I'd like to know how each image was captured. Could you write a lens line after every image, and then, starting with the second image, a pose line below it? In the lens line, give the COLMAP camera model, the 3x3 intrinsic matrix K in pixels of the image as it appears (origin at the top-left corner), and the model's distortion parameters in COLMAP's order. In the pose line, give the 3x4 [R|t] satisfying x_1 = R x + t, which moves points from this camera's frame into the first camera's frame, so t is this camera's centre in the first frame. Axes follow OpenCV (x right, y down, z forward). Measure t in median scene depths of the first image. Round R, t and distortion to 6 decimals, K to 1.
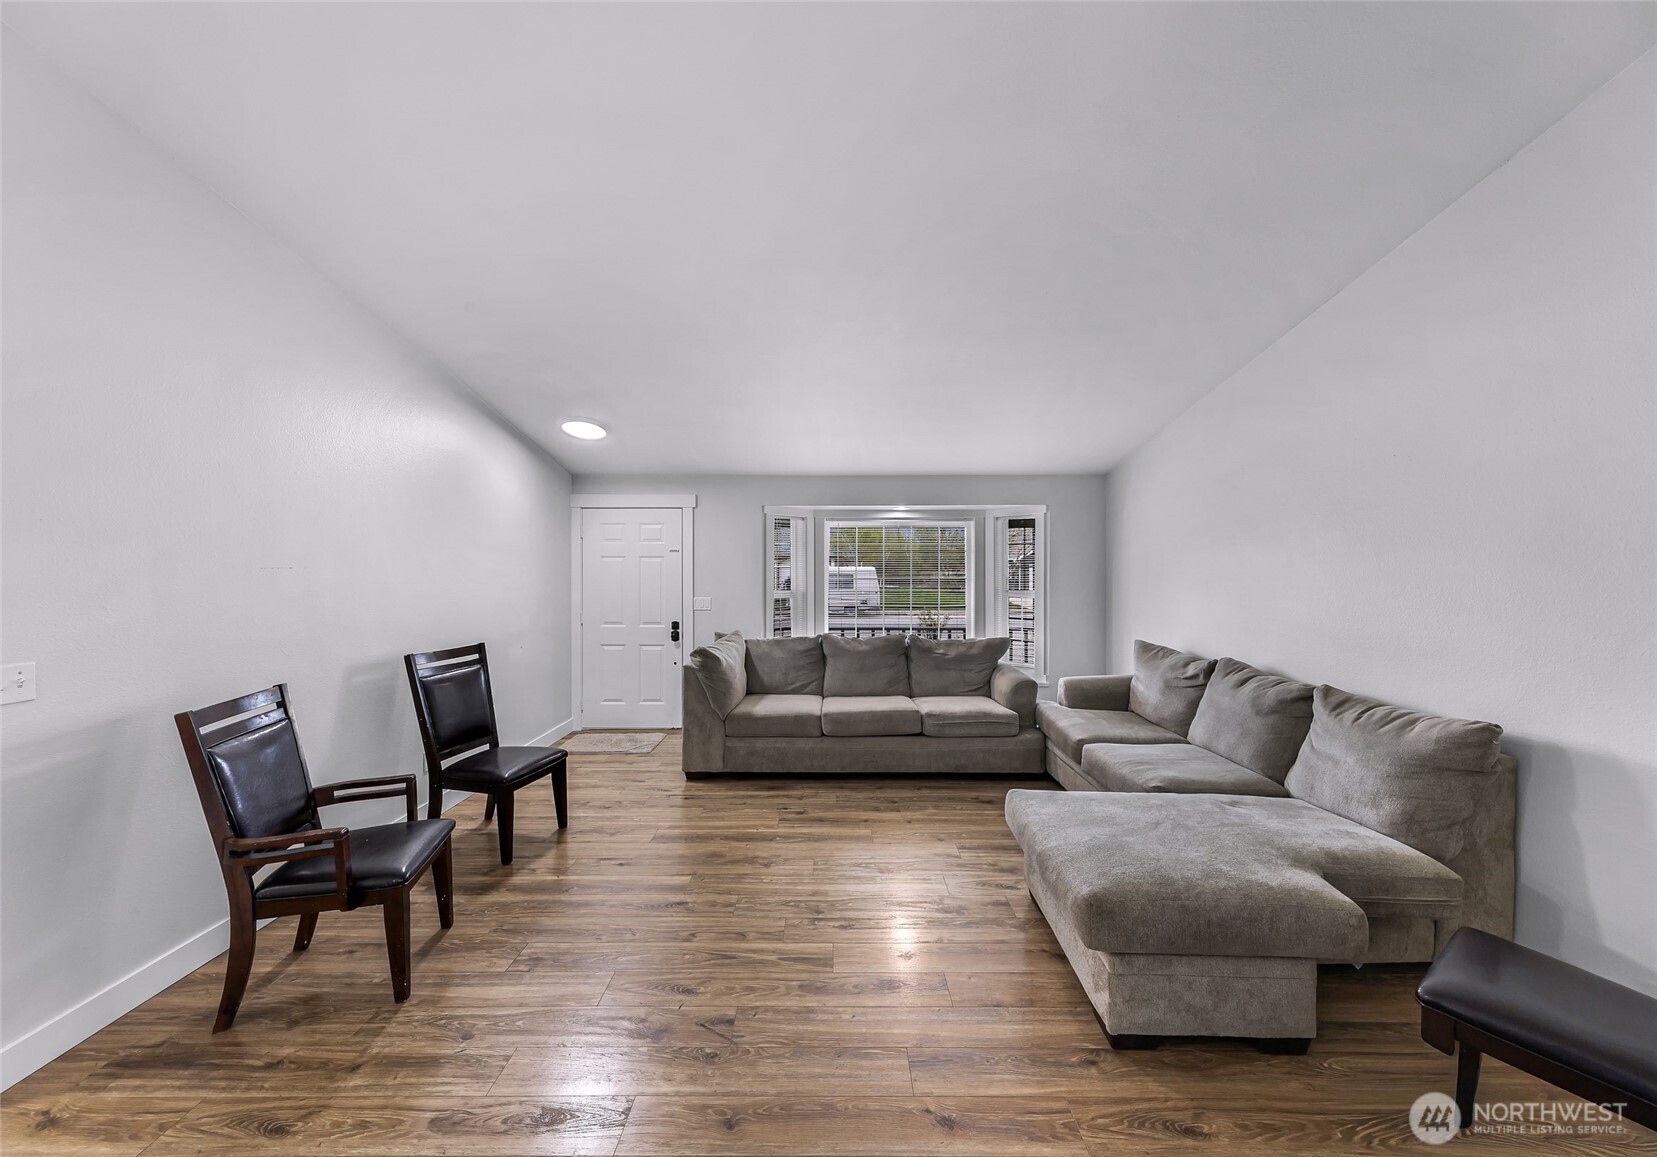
lens RADIAL K [[577.8, 0, 846.7], [0, 577.8, 571.4], [0, 0, 1]] dist [0.000039, 0.000062]
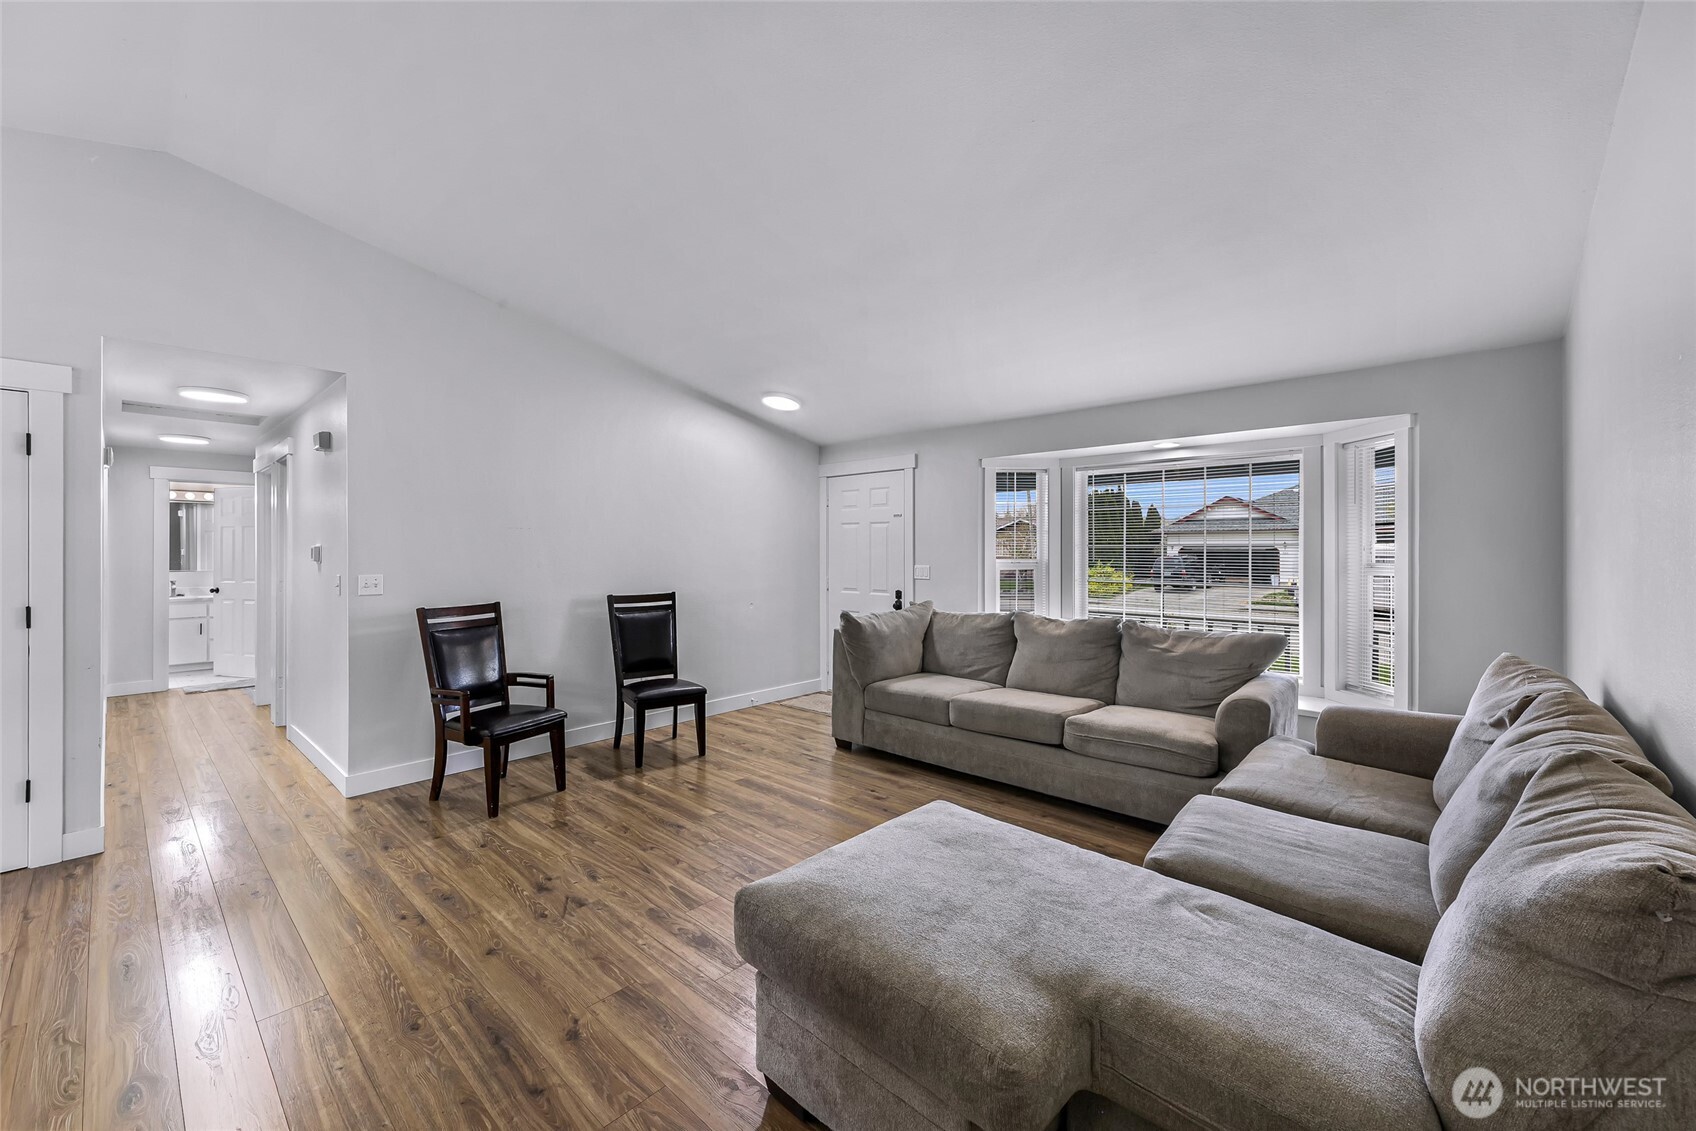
lens RADIAL K [[688.5, 0, 859.1], [0, 688.5, 556.8], [0, 0, 1]] dist [-0.001595, 0.000094]
pose [[0.735752, 0.006323, -0.677221, 0.539916], [-0.004764, 0.999980, 0.004160, 0.035663], [0.677234, 0.000165, 0.735768, 0.172922]]
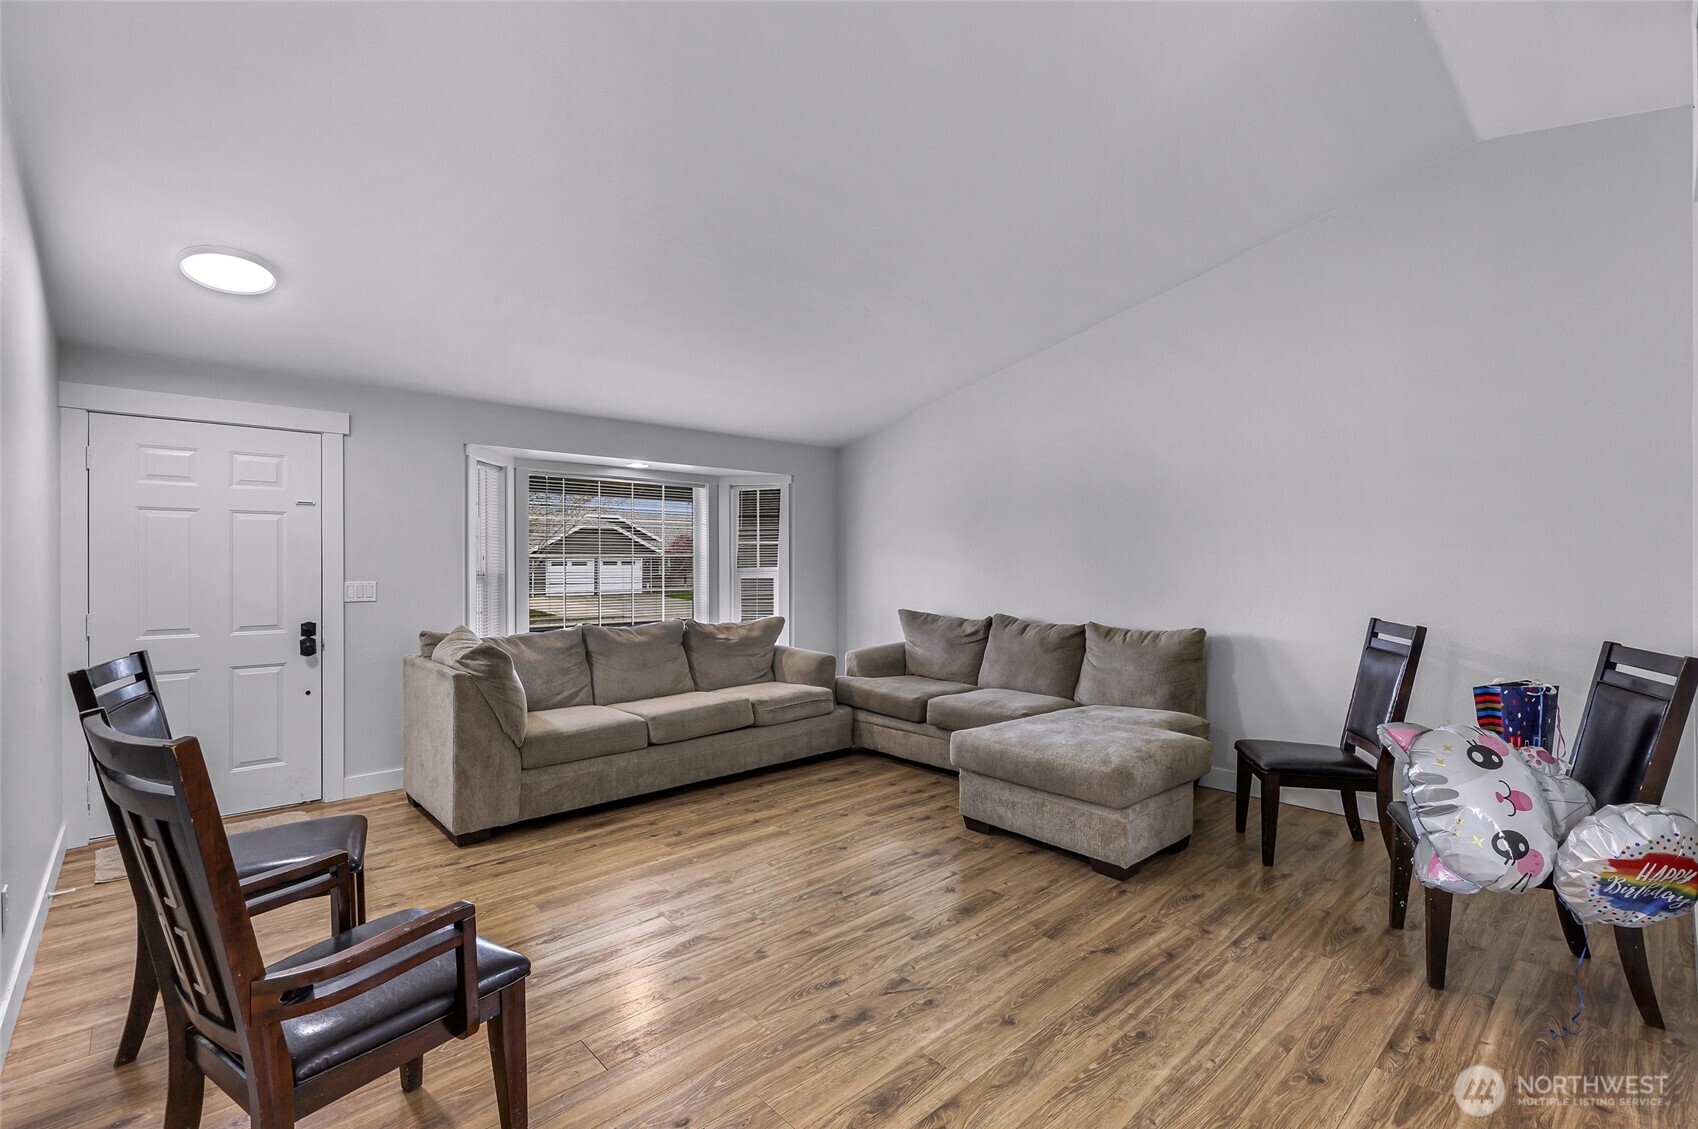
lens RADIAL K [[741.6, 0, 851.7], [0, 741.6, 568.9], [0, 0, 1]] dist [0.007193, -0.002584]
pose [[0.740100, -0.008244, 0.672447, -0.517143], [0.009256, 0.999955, 0.002072, 0.045111], [-0.672433, 0.004690, 0.740143, 0.068678]]
